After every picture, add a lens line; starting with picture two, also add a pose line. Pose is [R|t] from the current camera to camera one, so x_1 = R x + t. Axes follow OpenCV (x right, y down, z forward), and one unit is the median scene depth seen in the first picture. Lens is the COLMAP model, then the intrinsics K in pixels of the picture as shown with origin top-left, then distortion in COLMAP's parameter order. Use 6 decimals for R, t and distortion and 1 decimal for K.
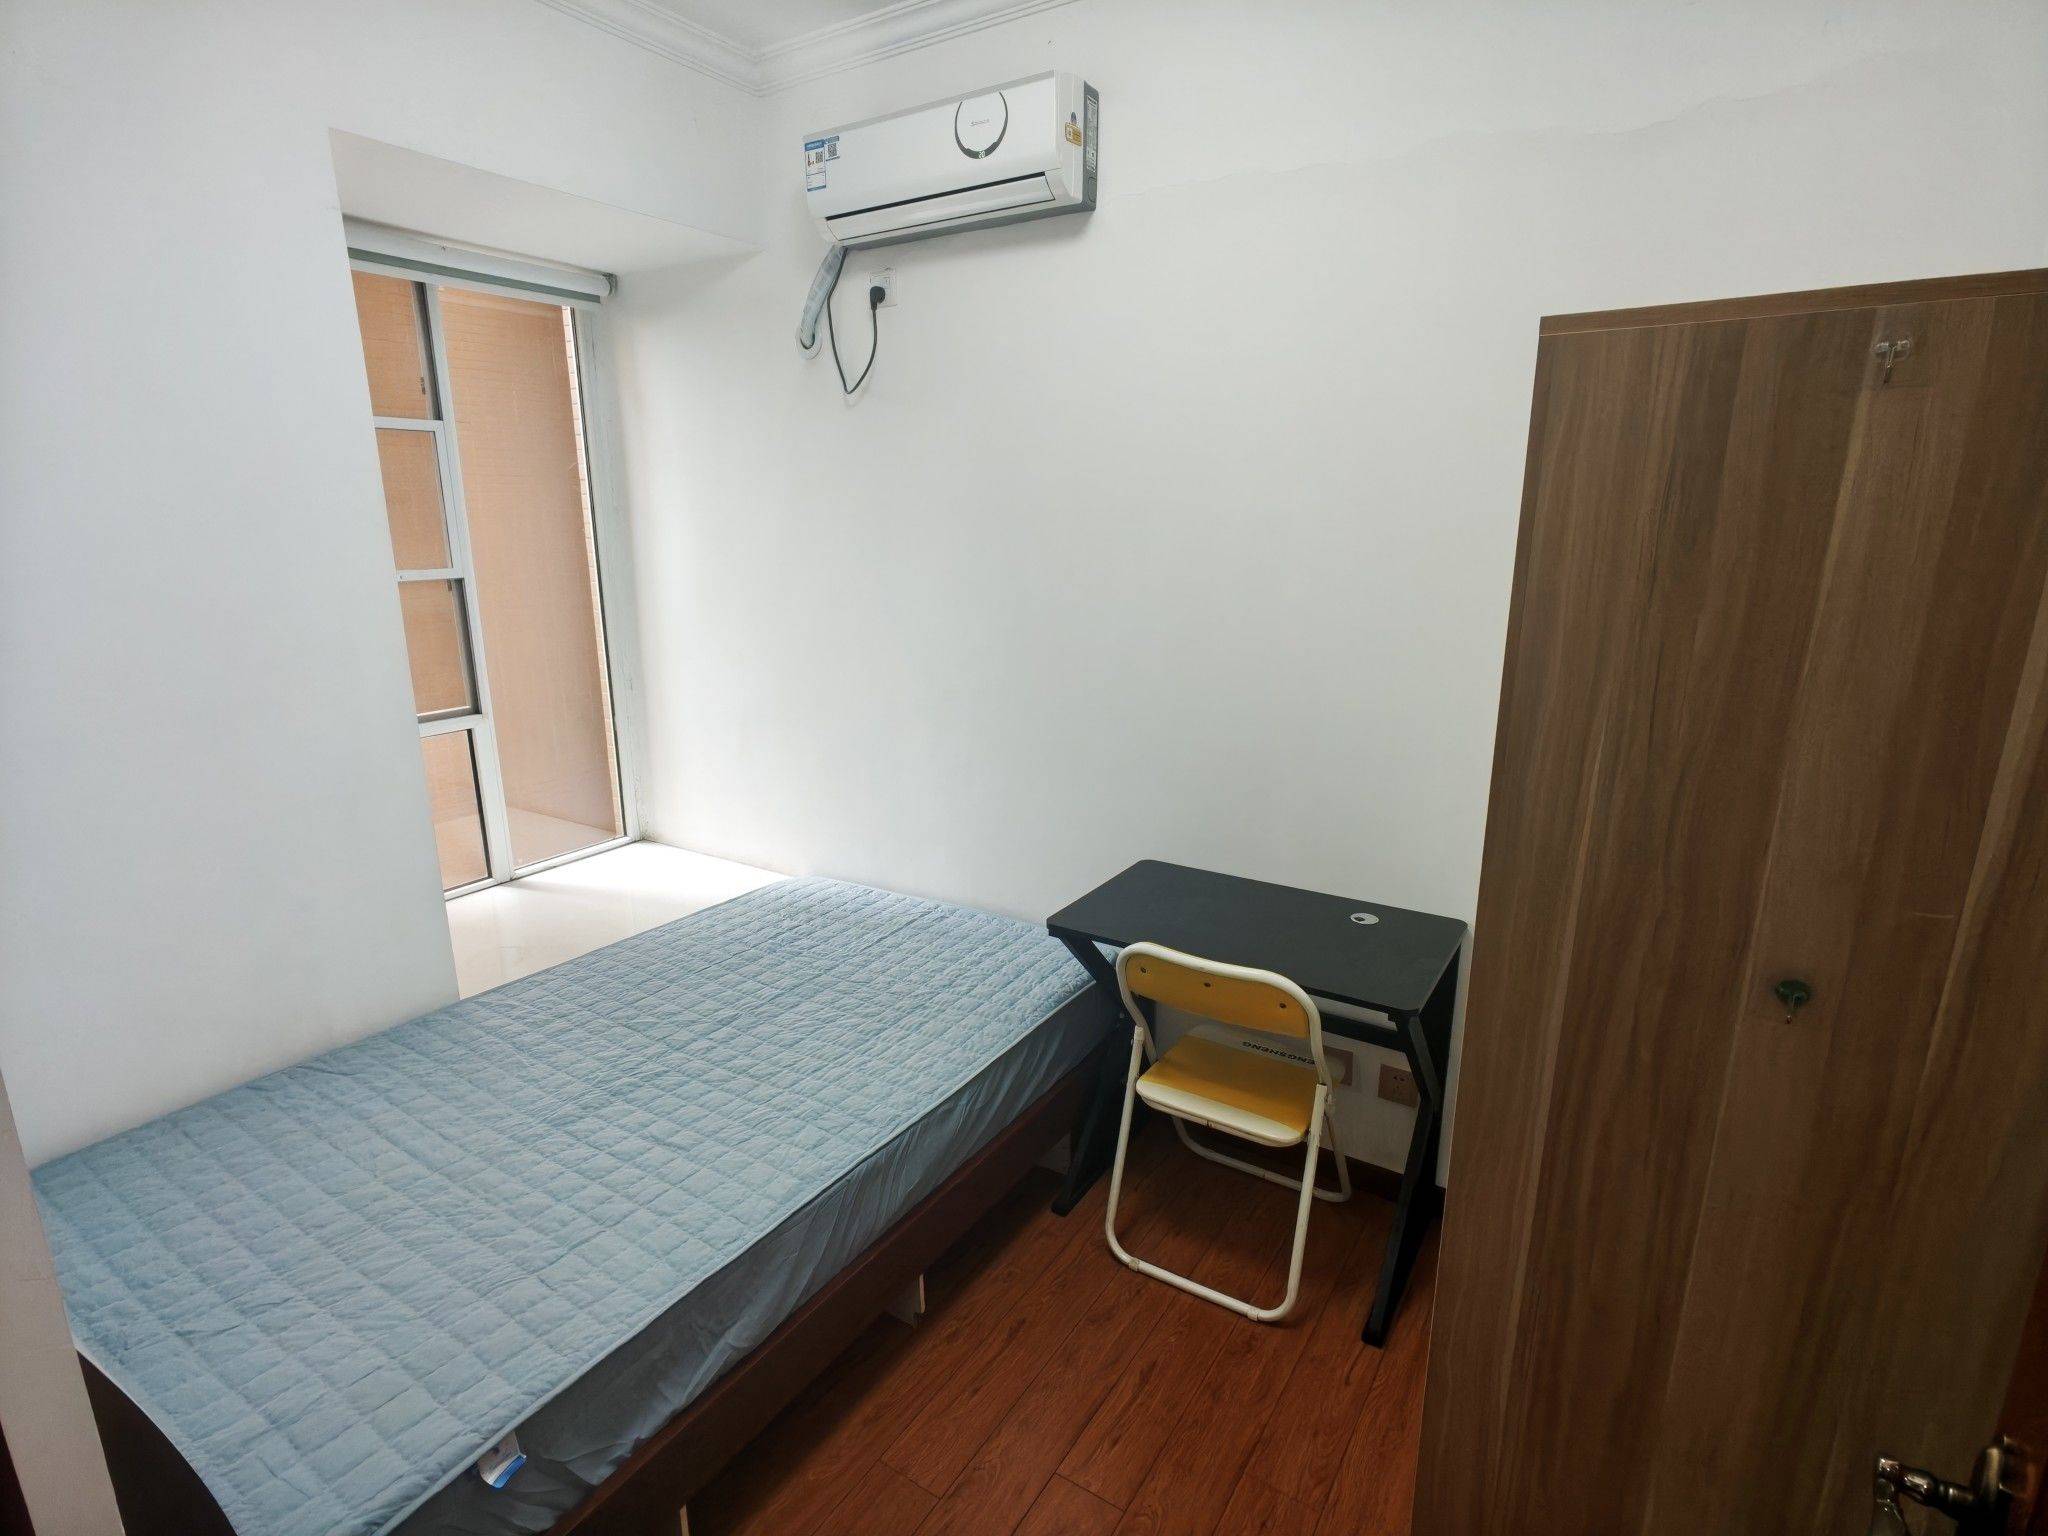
lens RADIAL K [[1045.2, 0, 1025.0], [0, 1045.2, 772.5], [0, 0, 1]] dist [0.009615, 0.001127]
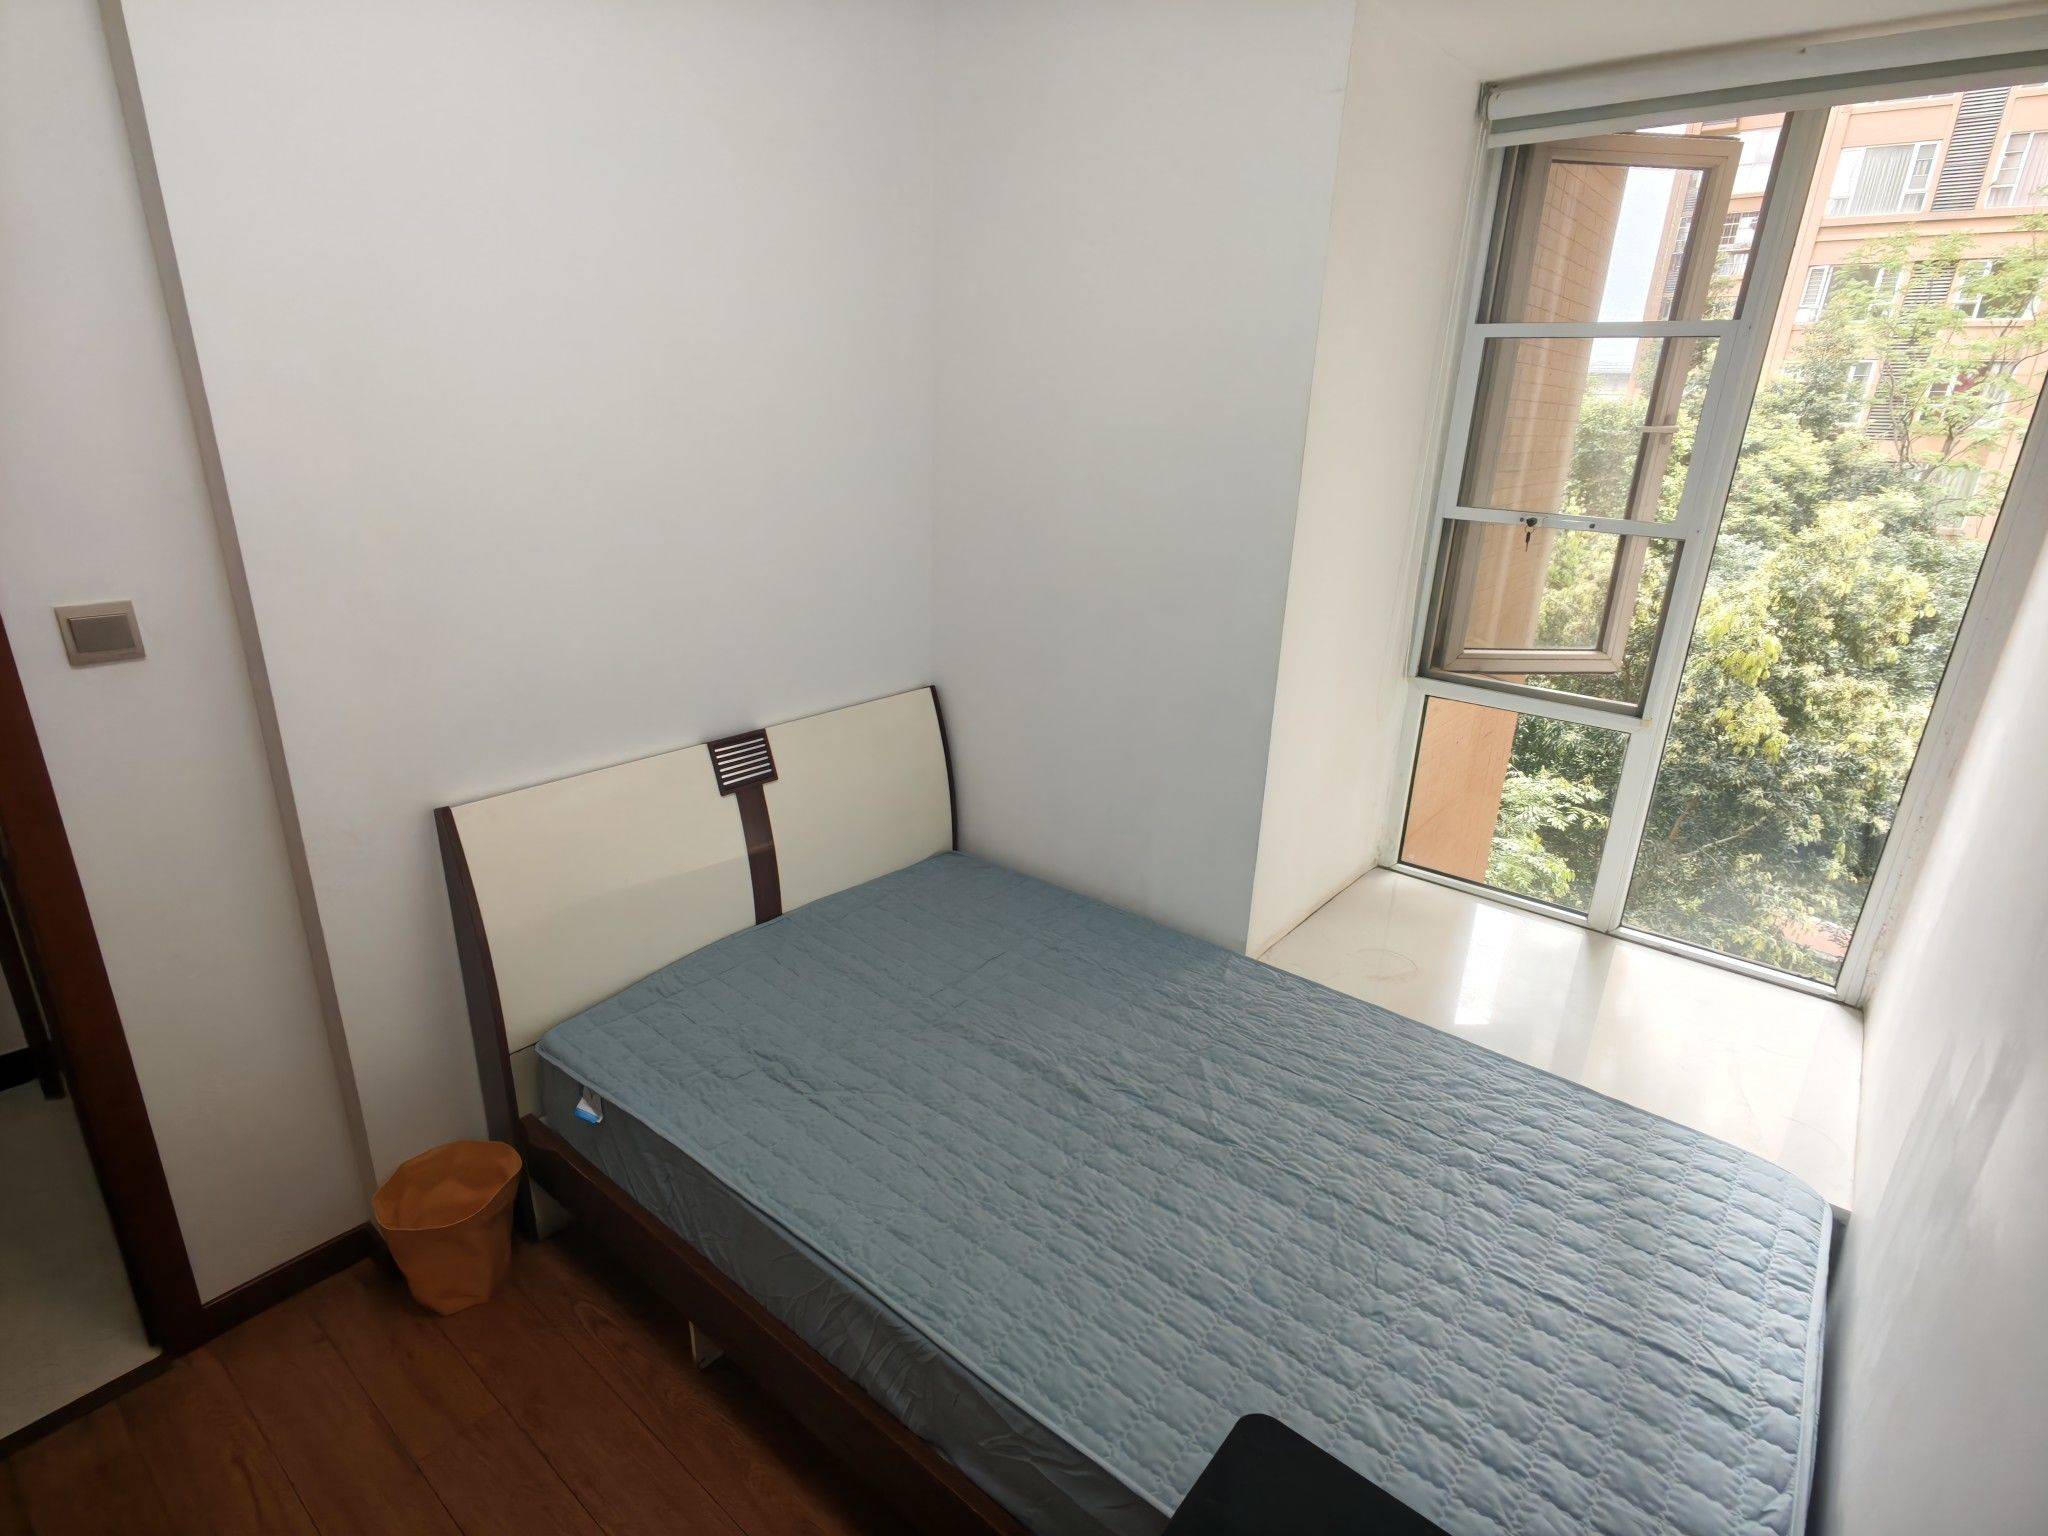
lens RADIAL K [[1045.2, 0, 1026.7], [0, 1045.2, 769.0], [0, 0, 1]] dist [0.009615, 0.001127]
pose [[-0.084279, 0.327294, -0.941157, 0.303694], [-0.288251, 0.896126, 0.337447, -0.185879], [0.953839, 0.299729, 0.018819, 0.686291]]
